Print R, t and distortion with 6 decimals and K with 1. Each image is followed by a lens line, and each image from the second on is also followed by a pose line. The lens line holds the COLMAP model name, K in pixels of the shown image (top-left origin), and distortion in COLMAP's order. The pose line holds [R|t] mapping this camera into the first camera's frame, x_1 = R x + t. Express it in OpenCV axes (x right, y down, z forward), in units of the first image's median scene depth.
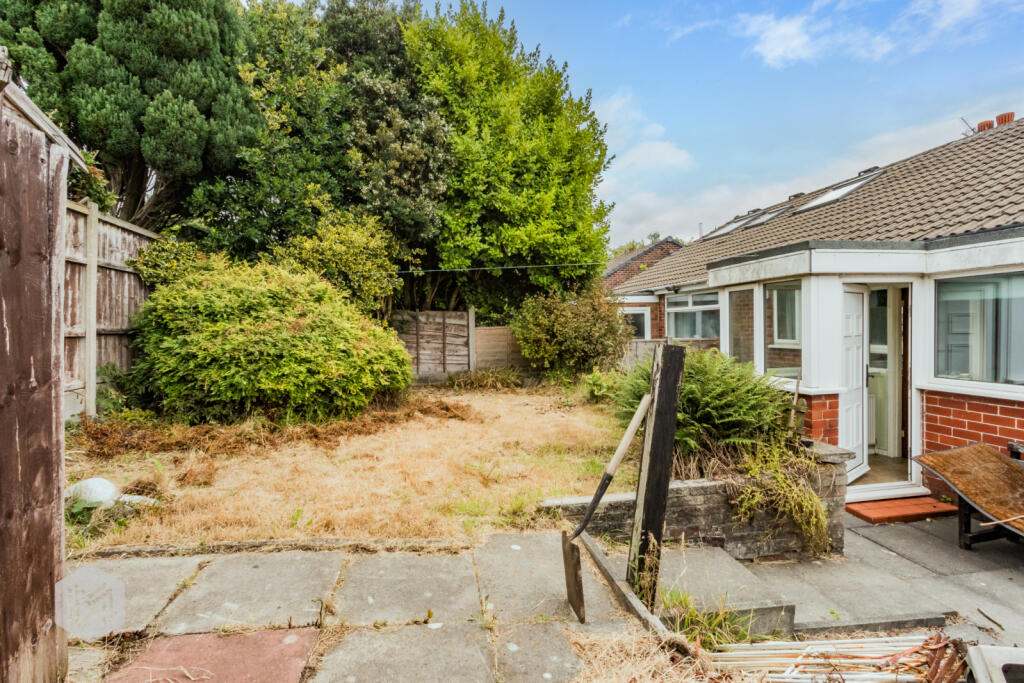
lens RADIAL K [[501.6, 0, 512.5], [0, 501.6, 330.1], [0, 0, 1]] dist [0.000268, 0.018591]
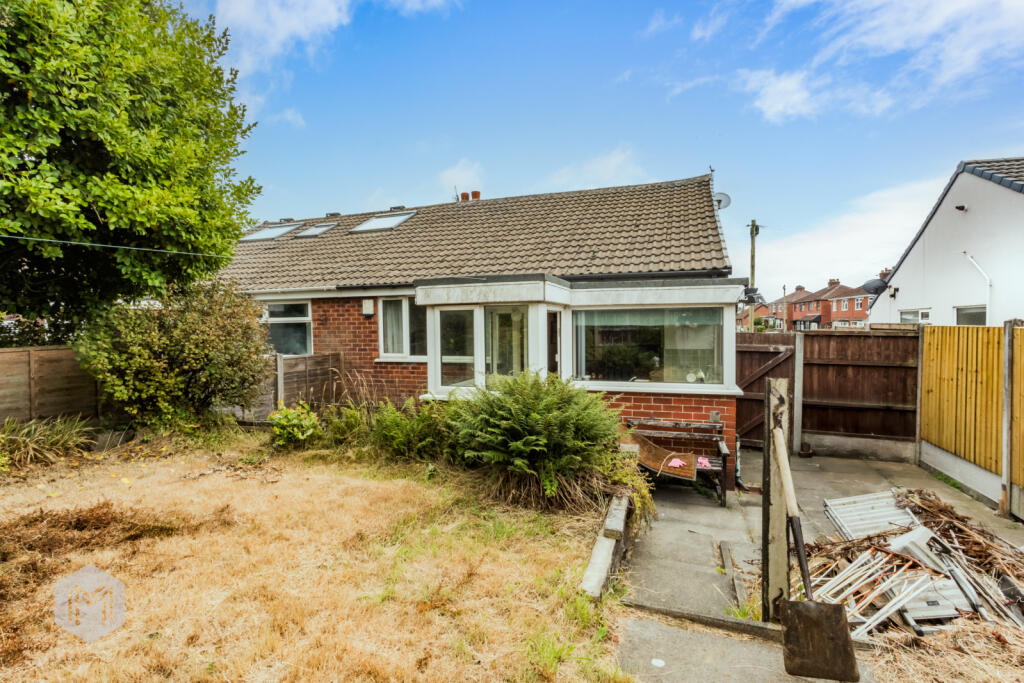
lens RADIAL K [[484.7, 0, 512.0], [0, 484.7, 341.5], [0, 0, 1]] dist [-0.000113, 0.025594]
pose [[0.515502, -0.016165, 0.856736, -0.260480], [0.008057, 0.999869, 0.014017, -0.023167], [-0.856850, -0.000323, 0.515565, 0.308943]]
